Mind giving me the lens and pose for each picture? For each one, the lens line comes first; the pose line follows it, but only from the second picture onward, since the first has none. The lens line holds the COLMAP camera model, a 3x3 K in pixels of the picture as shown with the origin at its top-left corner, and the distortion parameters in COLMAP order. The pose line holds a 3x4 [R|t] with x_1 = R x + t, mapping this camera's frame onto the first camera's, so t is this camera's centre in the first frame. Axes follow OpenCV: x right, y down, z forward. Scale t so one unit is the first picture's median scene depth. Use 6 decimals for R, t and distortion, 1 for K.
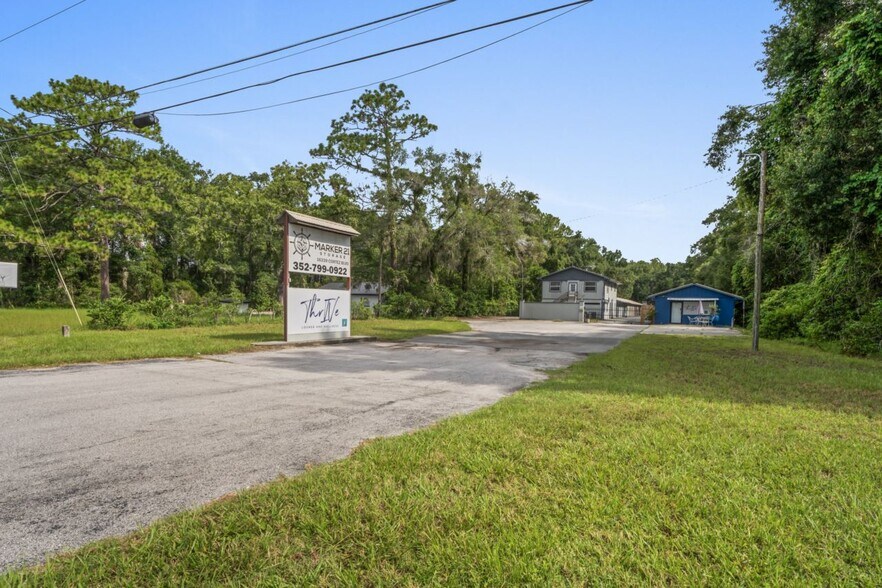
lens RADIAL K [[457.7, 0, 443.7], [0, 457.7, 321.5], [0, 0, 1]] dist [0.002120, -0.000041]
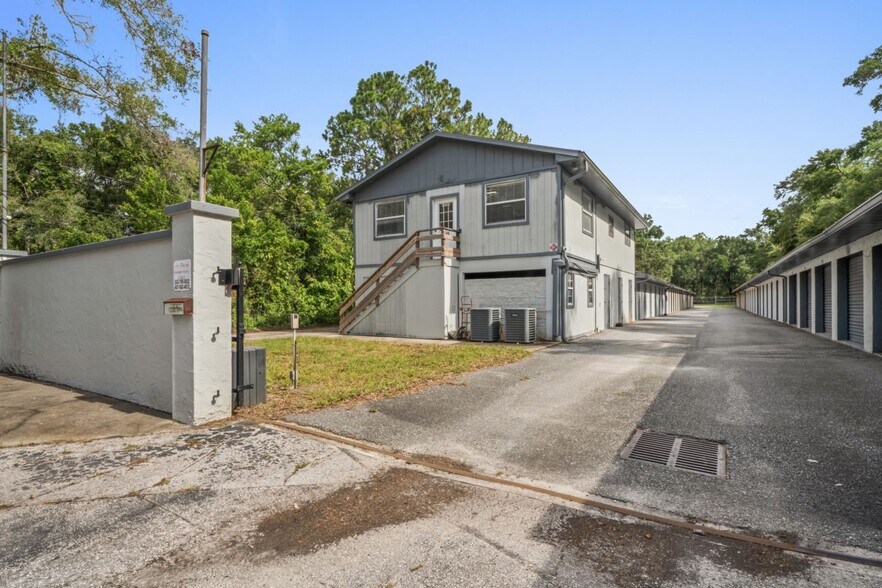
lens RADIAL K [[444.4, 0, 441.0], [0, 444.4, 294.0], [0, 0, 1]] dist [-0.003087, -0.000416]
pose [[0.995965, -0.029109, -0.084894, 0.324752], [0.024401, 0.998133, -0.055986, -0.018033], [0.086365, 0.053689, 0.994816, 0.818211]]
